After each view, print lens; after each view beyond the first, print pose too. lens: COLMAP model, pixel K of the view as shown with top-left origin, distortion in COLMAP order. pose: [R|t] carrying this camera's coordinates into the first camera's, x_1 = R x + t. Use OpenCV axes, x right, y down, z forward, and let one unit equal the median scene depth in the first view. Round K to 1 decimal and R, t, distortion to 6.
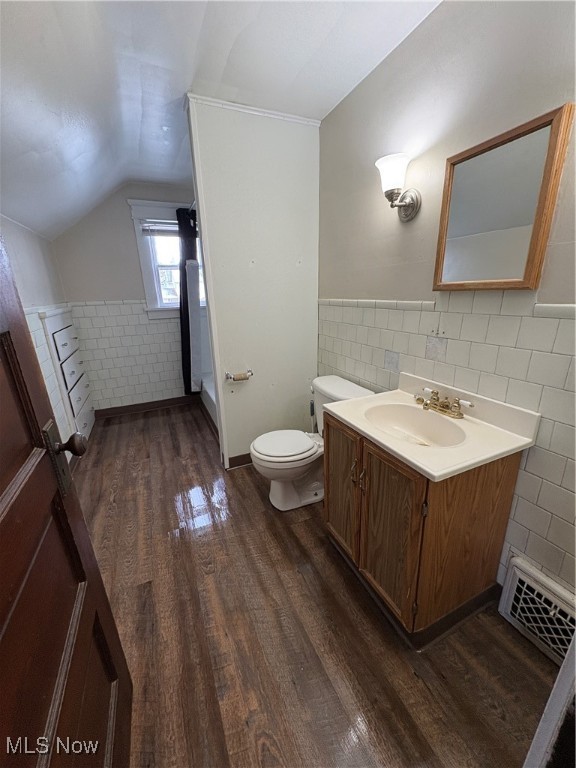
lens RADIAL K [[304.6, 0, 289.4], [0, 304.6, 384.6], [0, 0, 1]] dist [0.001094, -0.000011]
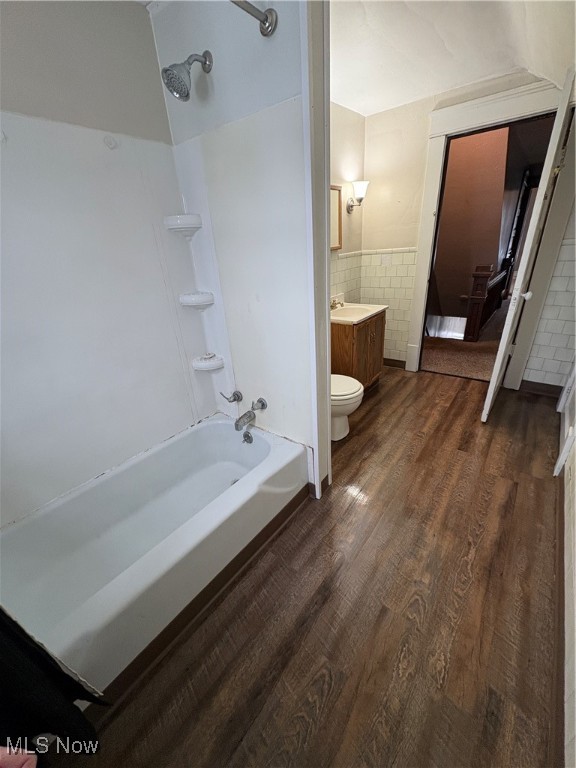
lens RADIAL K [[304.6, 0, 288.7], [0, 304.6, 385.5], [0, 0, 1]] dist [0.001094, -0.000011]
pose [[-0.449887, -0.324066, 0.832216, -1.067879], [0.342667, 0.797886, 0.495940, -0.527719], [-0.824731, 0.508290, -0.247912, 1.663026]]
